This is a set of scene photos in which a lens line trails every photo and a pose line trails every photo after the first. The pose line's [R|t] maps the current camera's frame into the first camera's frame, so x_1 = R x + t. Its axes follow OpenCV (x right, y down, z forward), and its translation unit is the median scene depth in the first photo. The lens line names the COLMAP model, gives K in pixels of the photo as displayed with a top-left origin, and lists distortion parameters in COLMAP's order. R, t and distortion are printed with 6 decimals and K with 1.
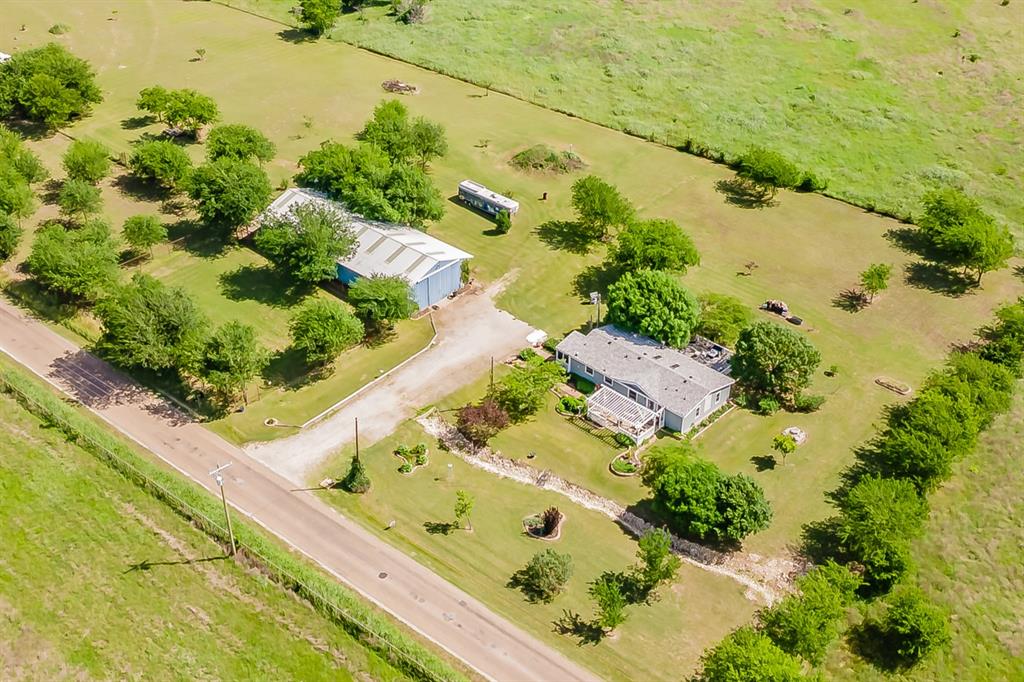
lens RADIAL K [[1119.7, 0, 501.6], [0, 1119.7, 340.9], [0, 0, 1]] dist [0.023021, 0.000000]
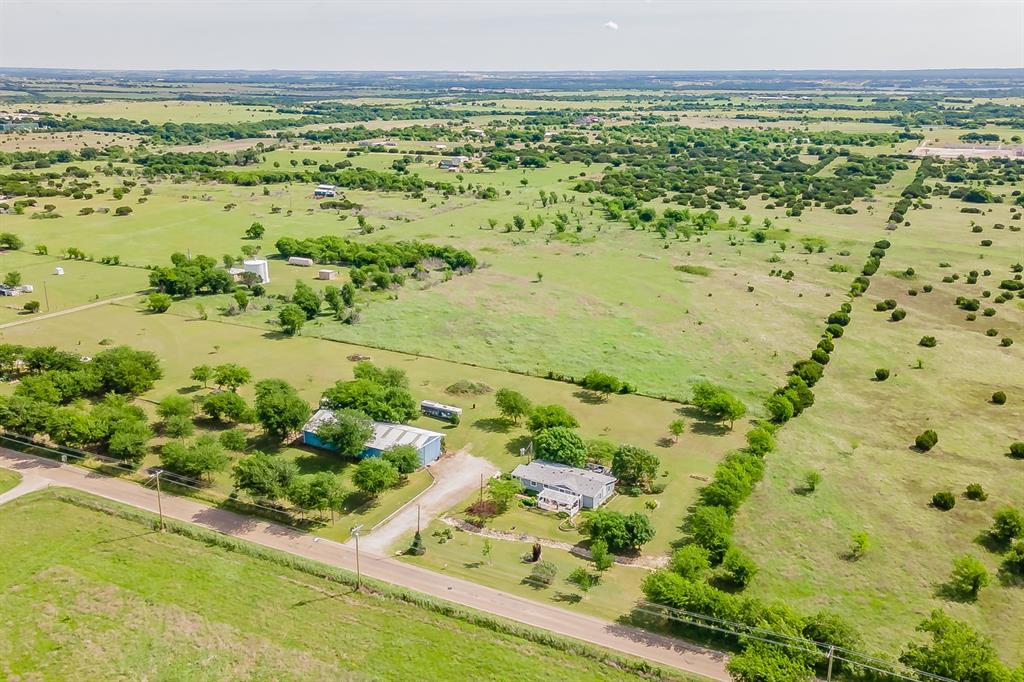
lens RADIAL K [[902.9, 0, 521.2], [0, 902.9, 338.9], [0, 0, 1]] dist [0.032099, -0.010187]
pose [[0.975772, -0.061113, 0.210081, -0.191557], [0.119209, 0.953657, -0.276275, 0.172254], [-0.183462, 0.294625, 0.937837, -0.316629]]
